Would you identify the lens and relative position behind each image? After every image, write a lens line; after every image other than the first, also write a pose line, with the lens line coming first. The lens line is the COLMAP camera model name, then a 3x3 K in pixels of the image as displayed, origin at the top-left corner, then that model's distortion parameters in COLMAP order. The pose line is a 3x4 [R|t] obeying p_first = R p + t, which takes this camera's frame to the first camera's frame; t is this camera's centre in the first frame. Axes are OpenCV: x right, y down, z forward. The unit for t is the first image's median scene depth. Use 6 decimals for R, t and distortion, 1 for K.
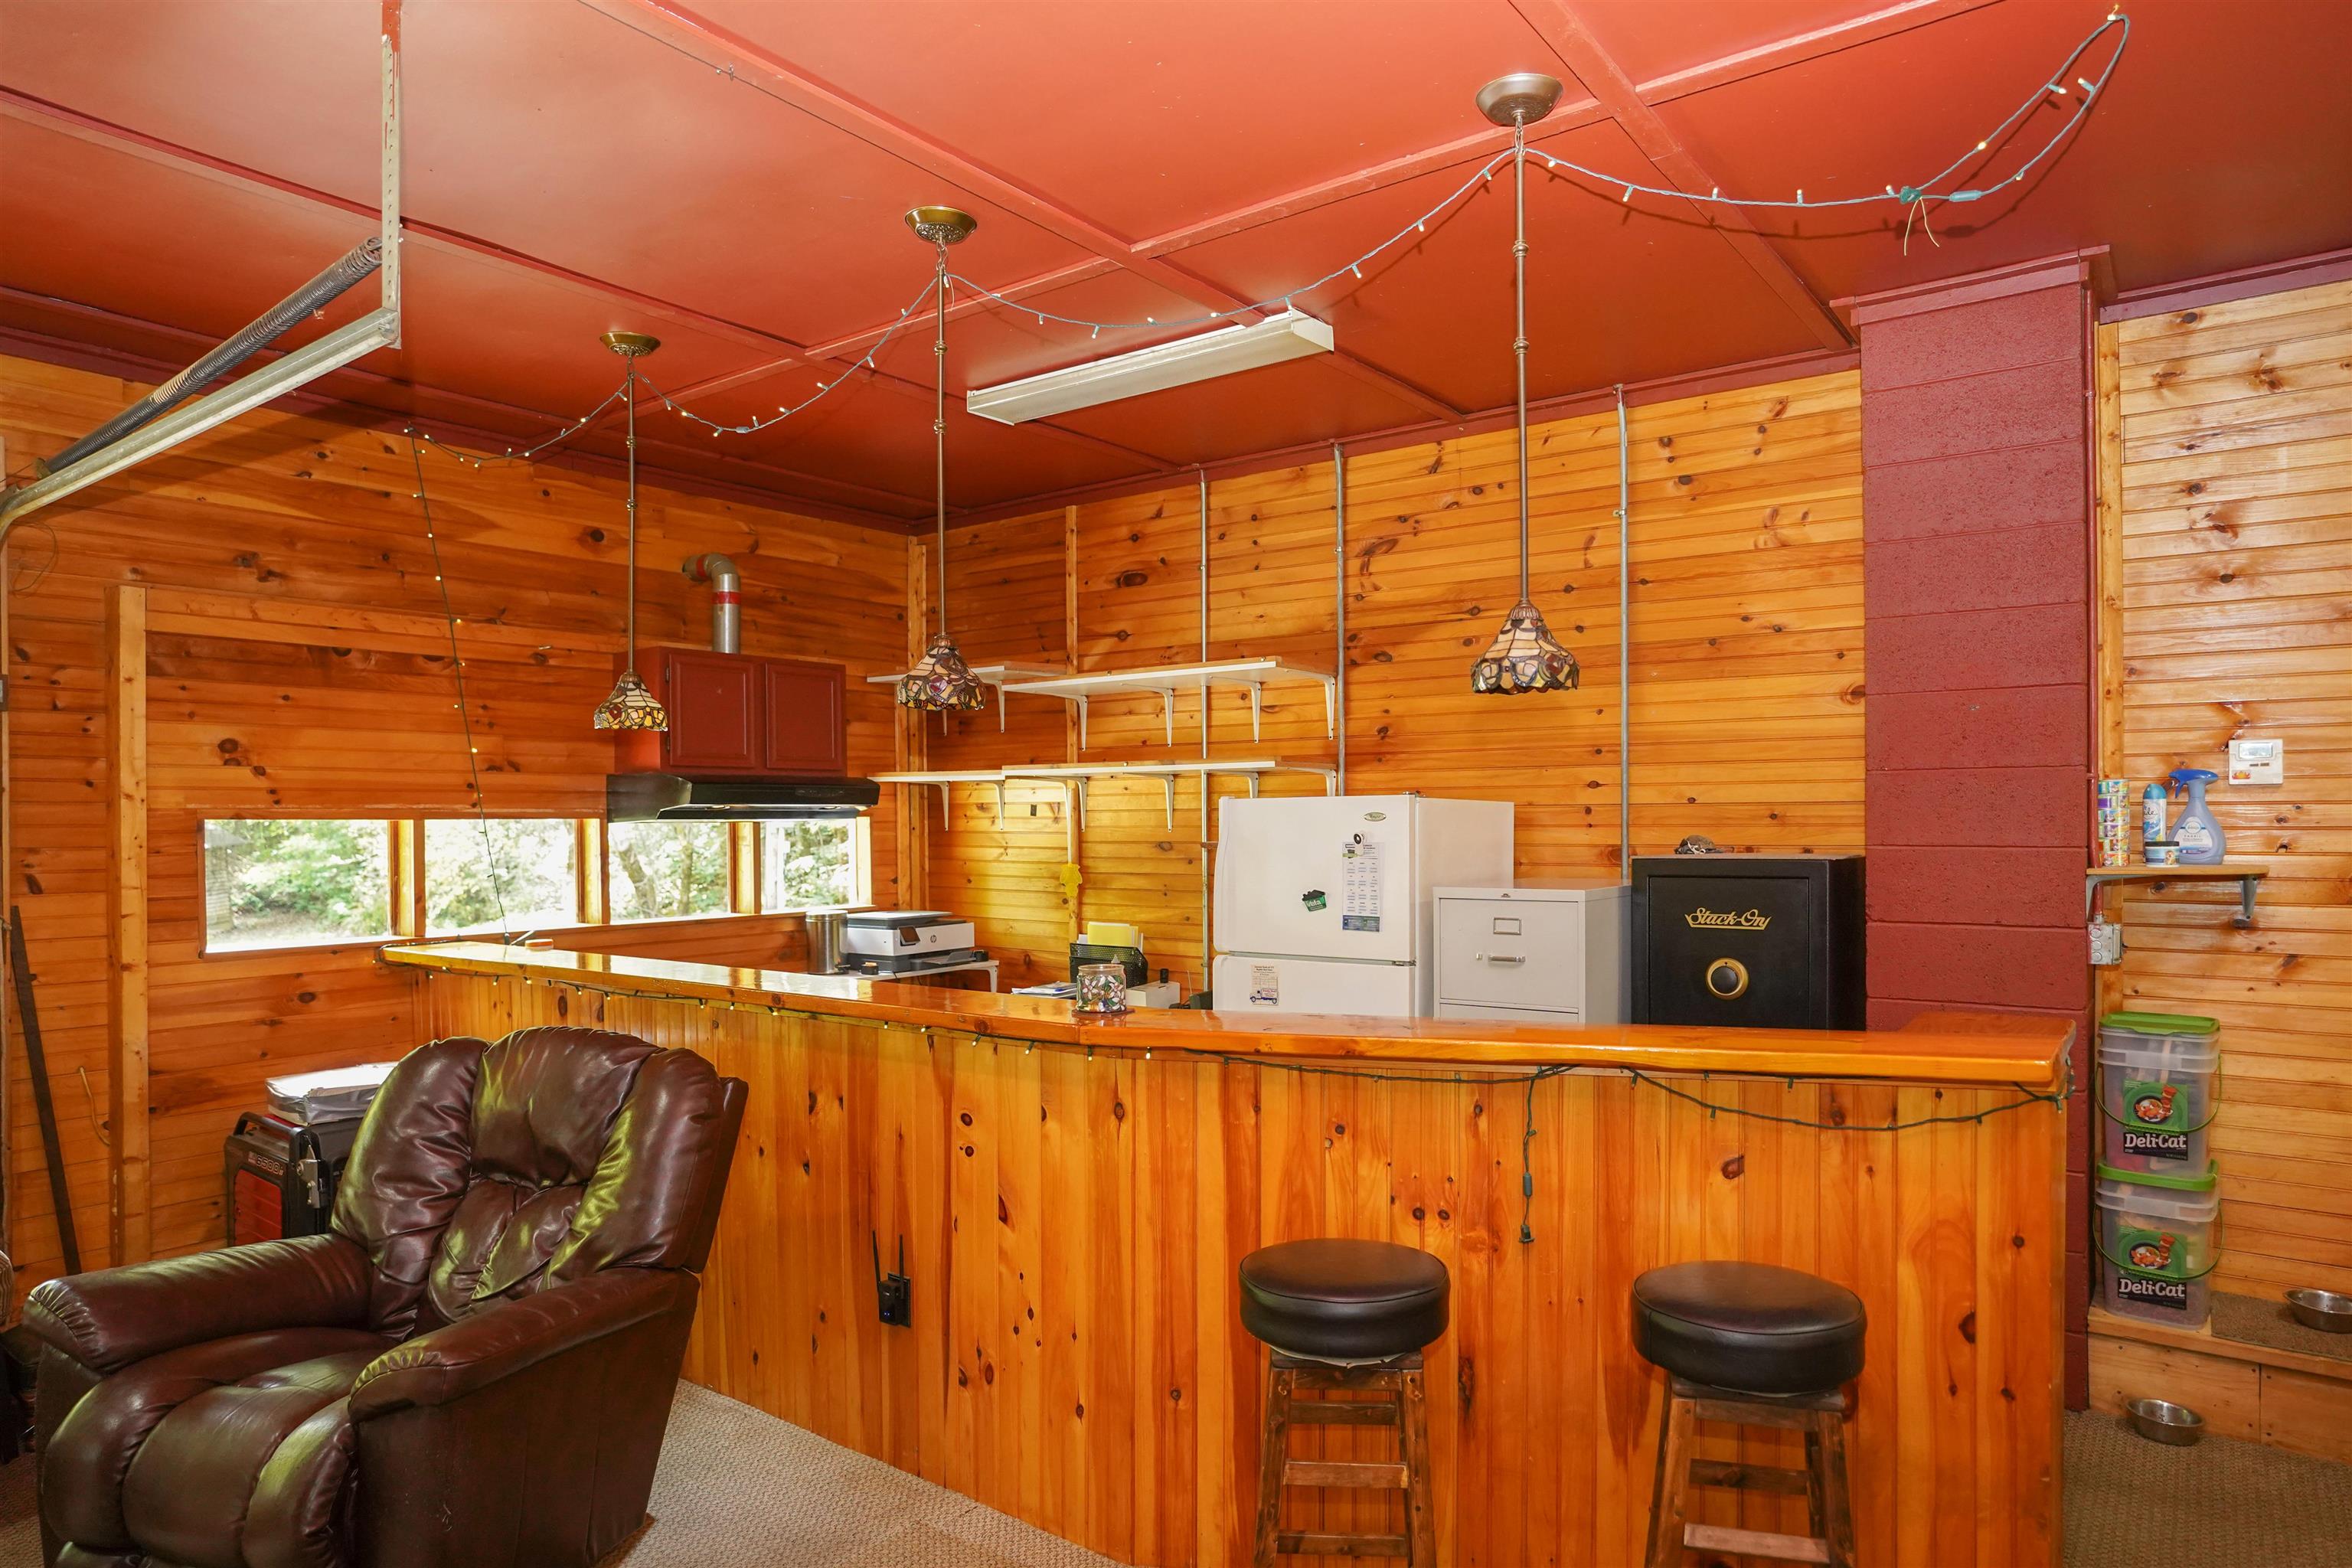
lens RADIAL K [[1415.0, 0, 1179.2], [0, 1415.0, 802.9], [0, 0, 1]] dist [-0.006674, 0.020521]
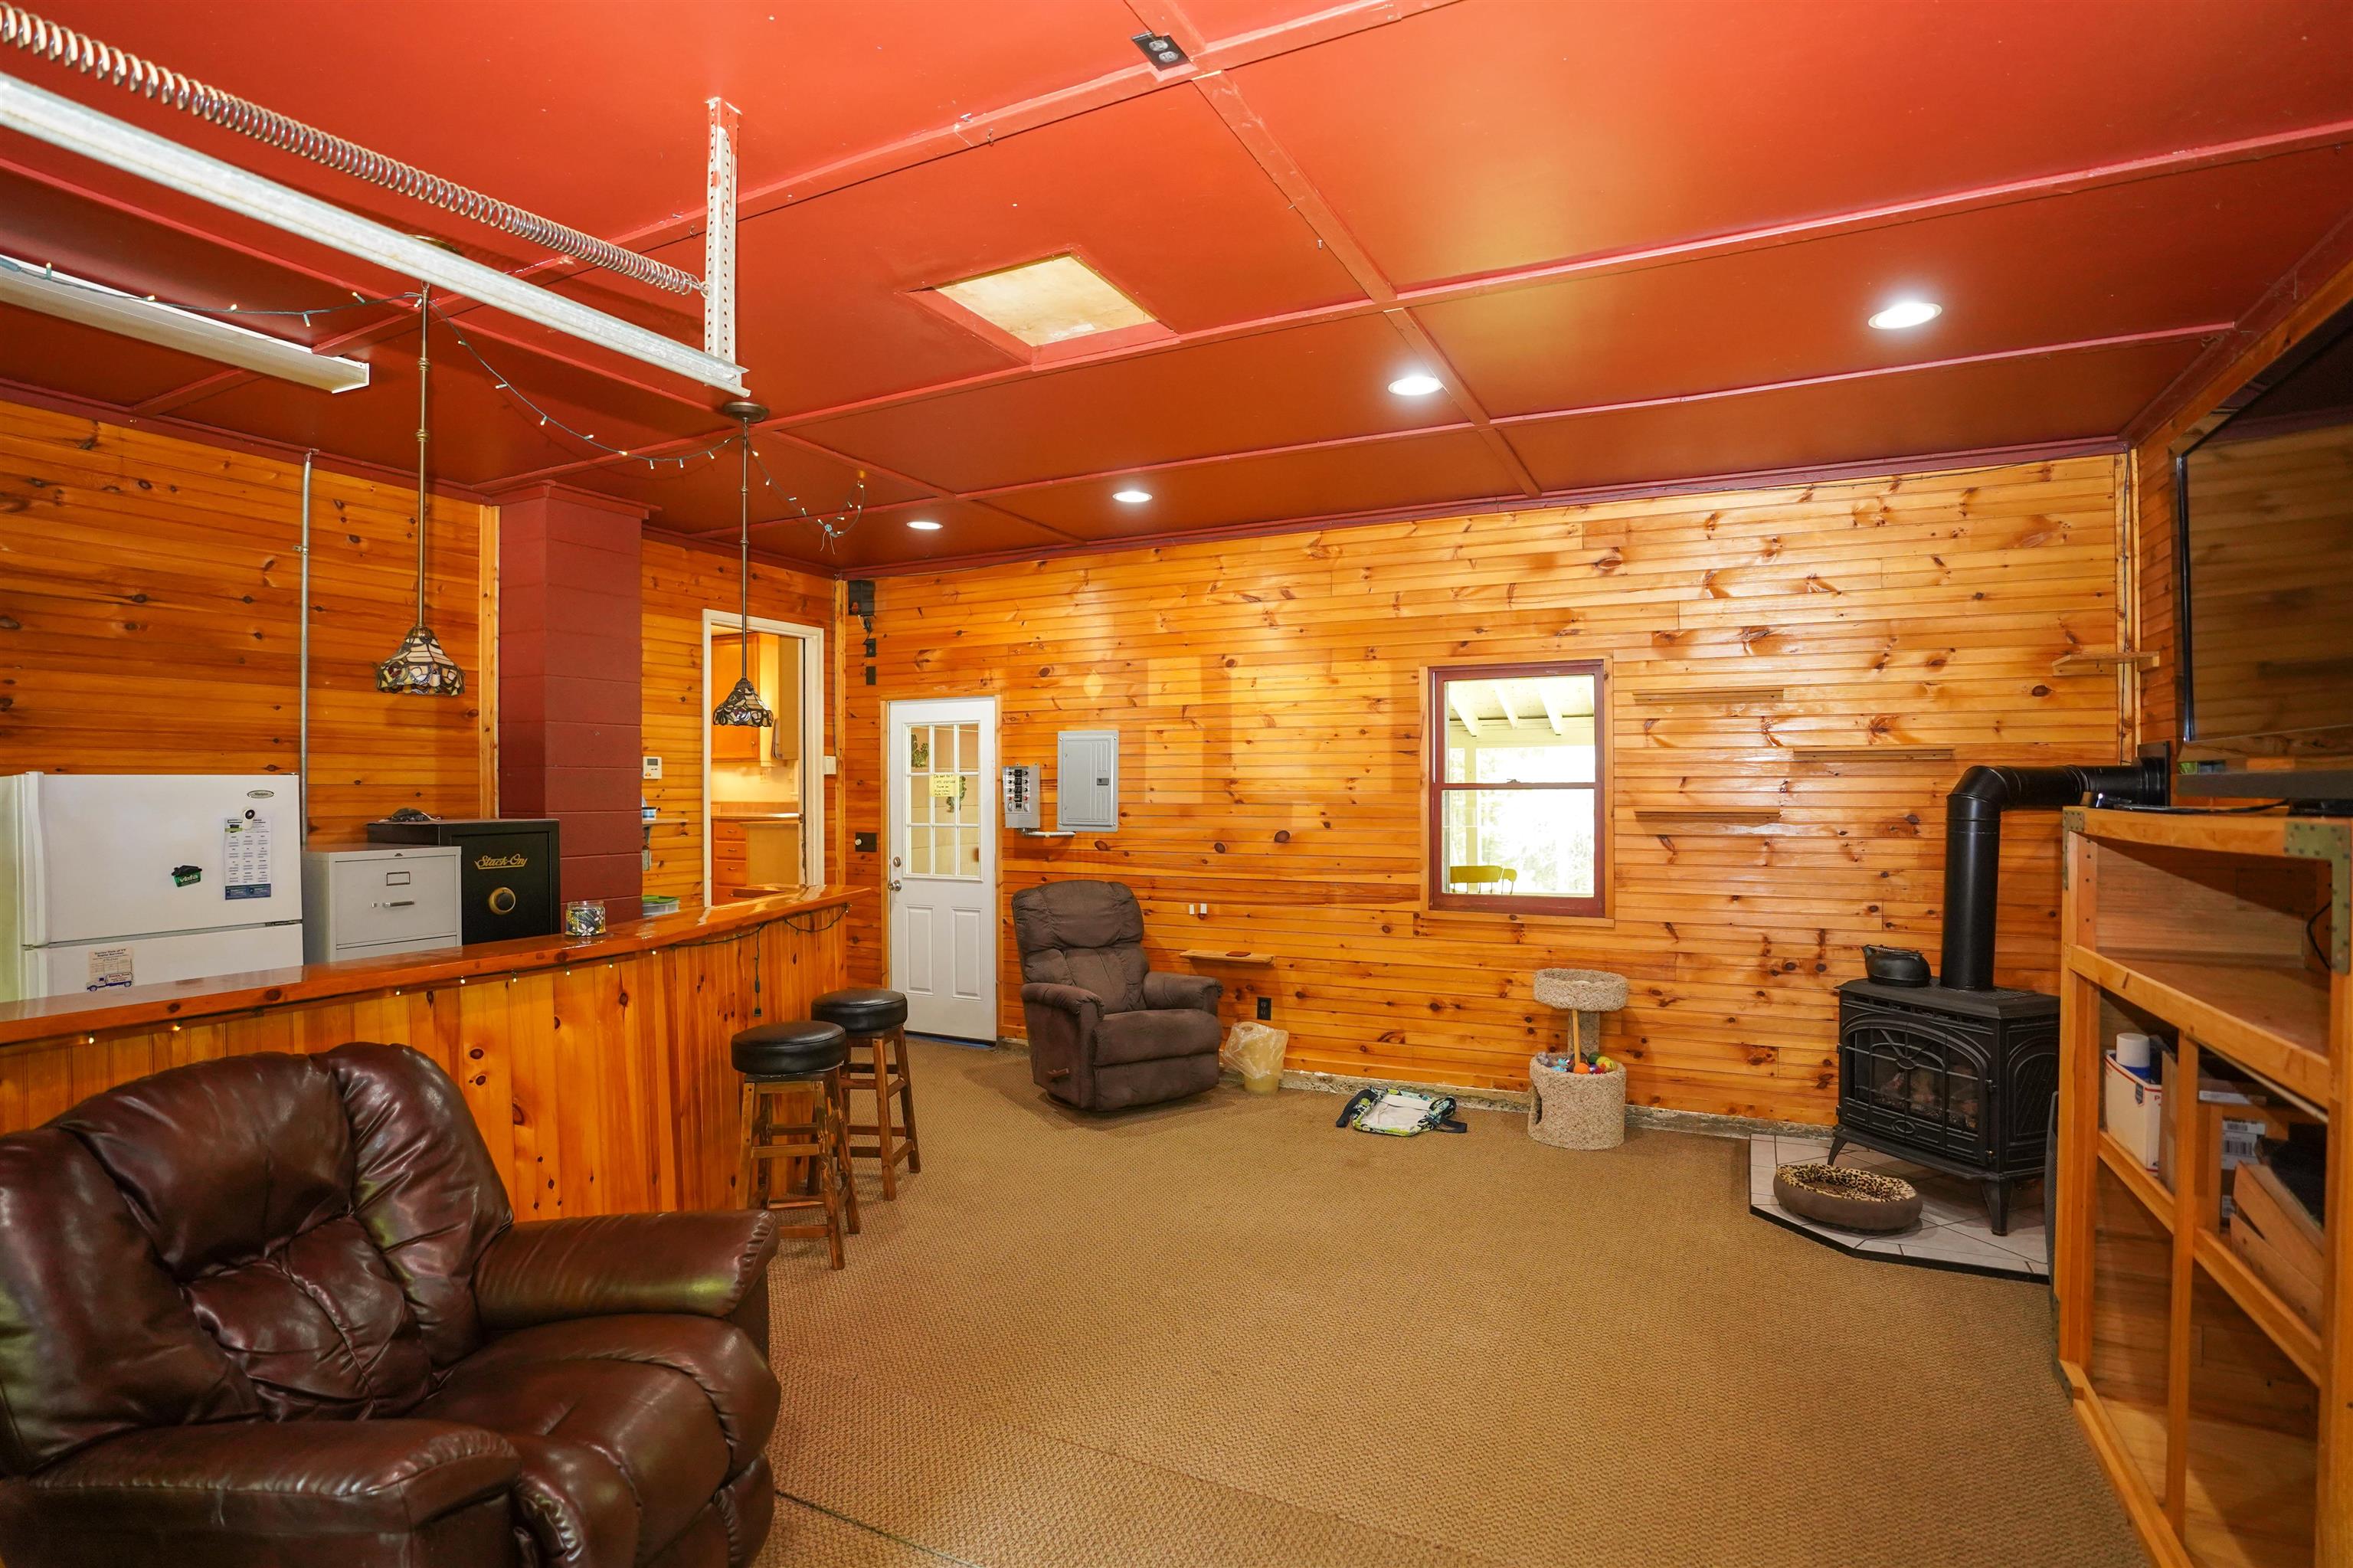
lens RADIAL K [[1136.6, 0, 1181.4], [0, 1136.6, 790.7], [0, 0, 1]] dist [-0.044068, 0.024910]
pose [[-0.148363, 0.005111, 0.988920, -0.828422], [-0.002916, 0.999980, -0.005605, 0.010058], [-0.988929, -0.003716, -0.148345, 0.416067]]
